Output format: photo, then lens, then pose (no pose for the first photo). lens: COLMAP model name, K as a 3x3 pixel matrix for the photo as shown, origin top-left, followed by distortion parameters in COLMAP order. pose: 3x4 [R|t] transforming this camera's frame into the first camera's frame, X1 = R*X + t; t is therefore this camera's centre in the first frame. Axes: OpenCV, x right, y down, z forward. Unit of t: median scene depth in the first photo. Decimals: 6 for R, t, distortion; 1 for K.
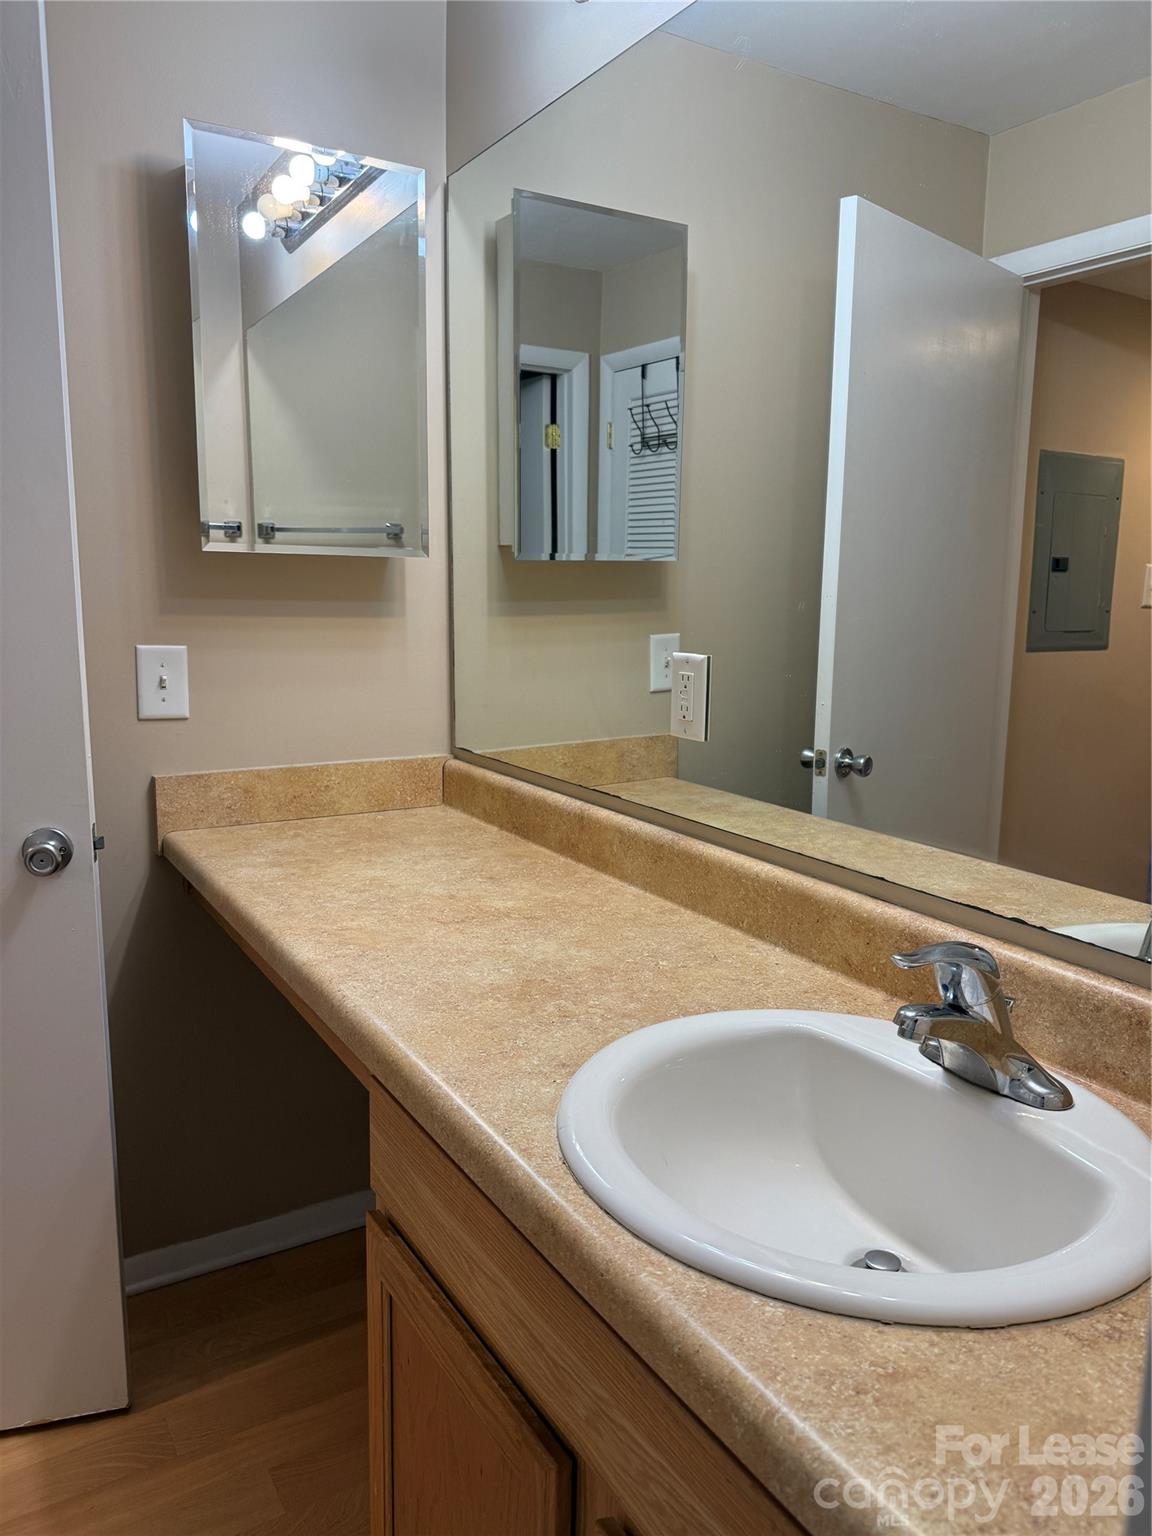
lens RADIAL K [[1105.5, 0, 568.8], [0, 1105.5, 769.0], [0, 0, 1]] dist [0.065488, -0.008304]
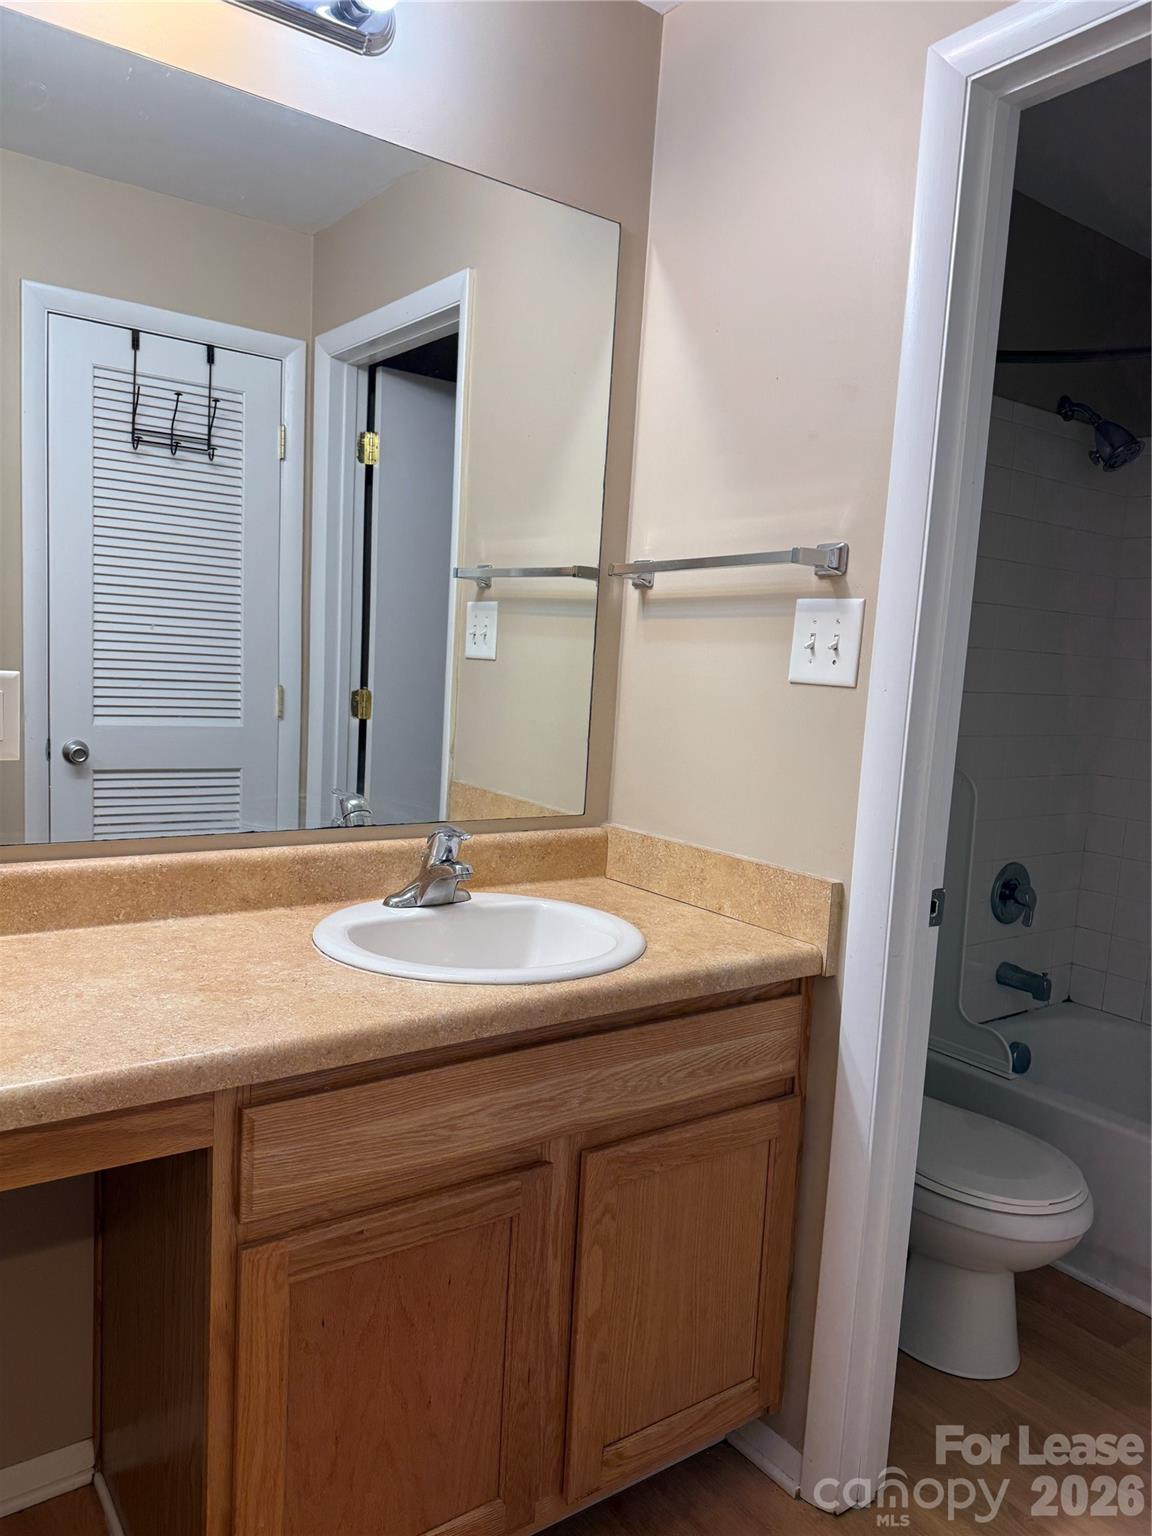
lens RADIAL K [[1105.5, 0, 568.8], [0, 1105.5, 769.0], [0, 0, 1]] dist [0.065488, -0.008304]
pose [[-0.087535, -0.126384, 0.988112, -1.022457], [0.111326, 0.984465, 0.135779, -0.111690], [-0.989921, 0.121888, -0.072105, 0.667074]]
